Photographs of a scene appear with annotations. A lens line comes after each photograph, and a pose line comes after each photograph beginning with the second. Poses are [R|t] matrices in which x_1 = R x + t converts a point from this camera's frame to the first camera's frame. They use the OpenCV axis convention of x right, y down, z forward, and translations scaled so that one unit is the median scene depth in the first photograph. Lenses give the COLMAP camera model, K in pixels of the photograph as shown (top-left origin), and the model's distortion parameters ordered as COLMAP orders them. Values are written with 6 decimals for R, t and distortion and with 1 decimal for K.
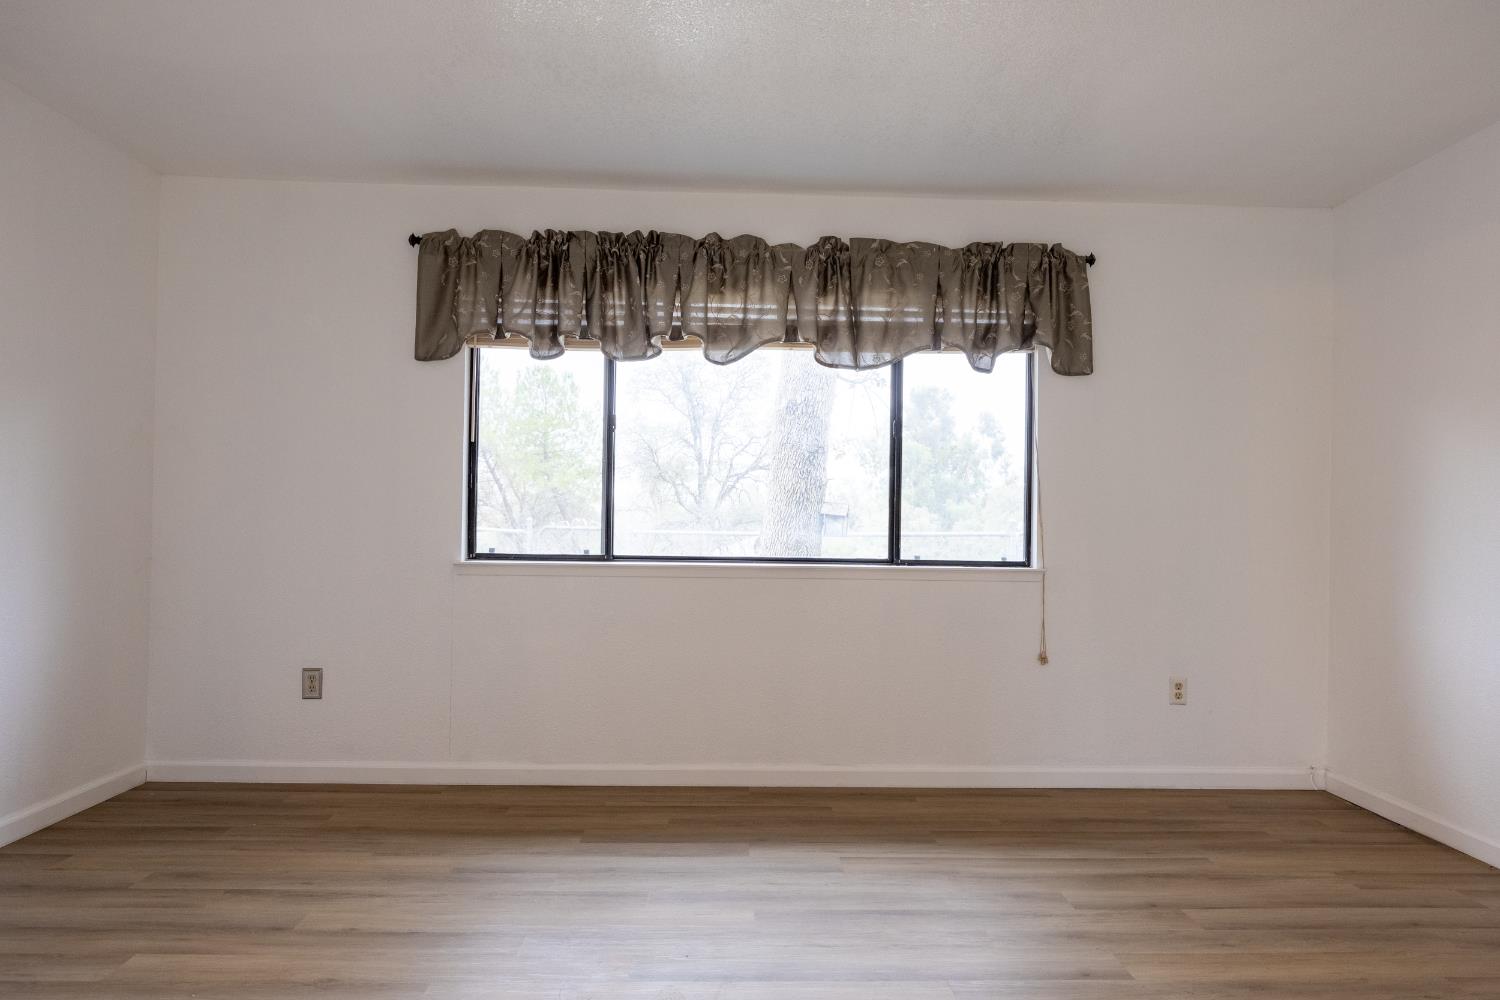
lens RADIAL K [[992.6, 0, 732.6], [0, 992.6, 506.5], [0, 0, 1]] dist [0.030820, -0.037615]
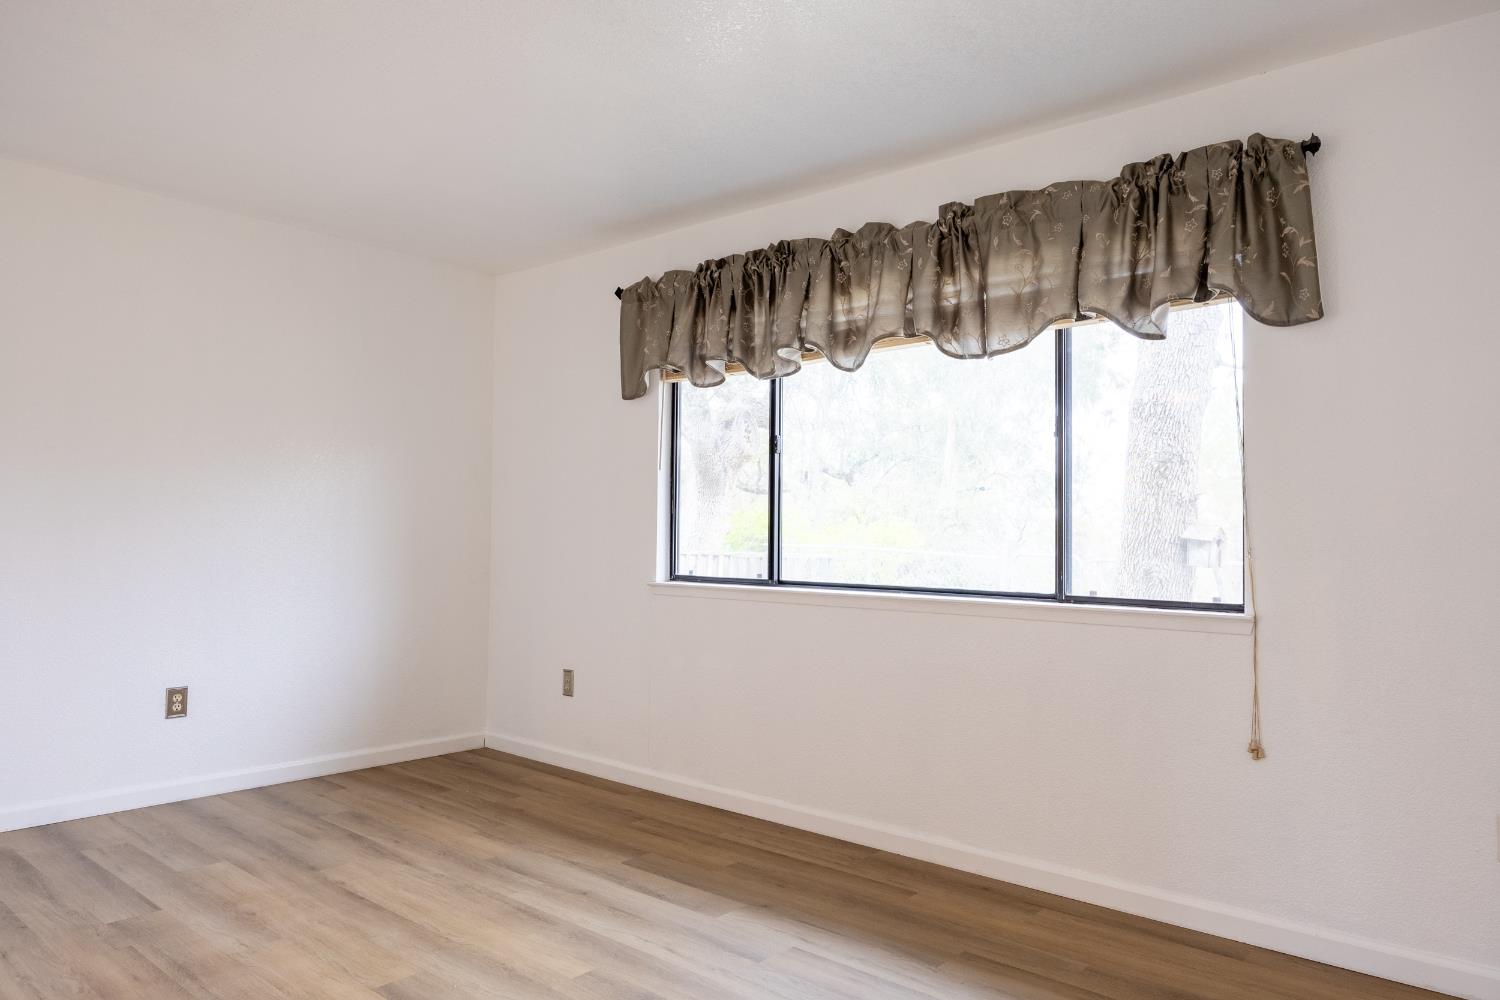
lens RADIAL K [[992.6, 0, 732.6], [0, 992.6, 506.5], [0, 0, 1]] dist [0.030820, -0.037615]
pose [[0.735937, -0.024547, -0.676605, 0.519416], [0.013280, 0.999674, -0.021823, -0.002507], [0.676920, 0.007075, 0.736023, 0.267820]]
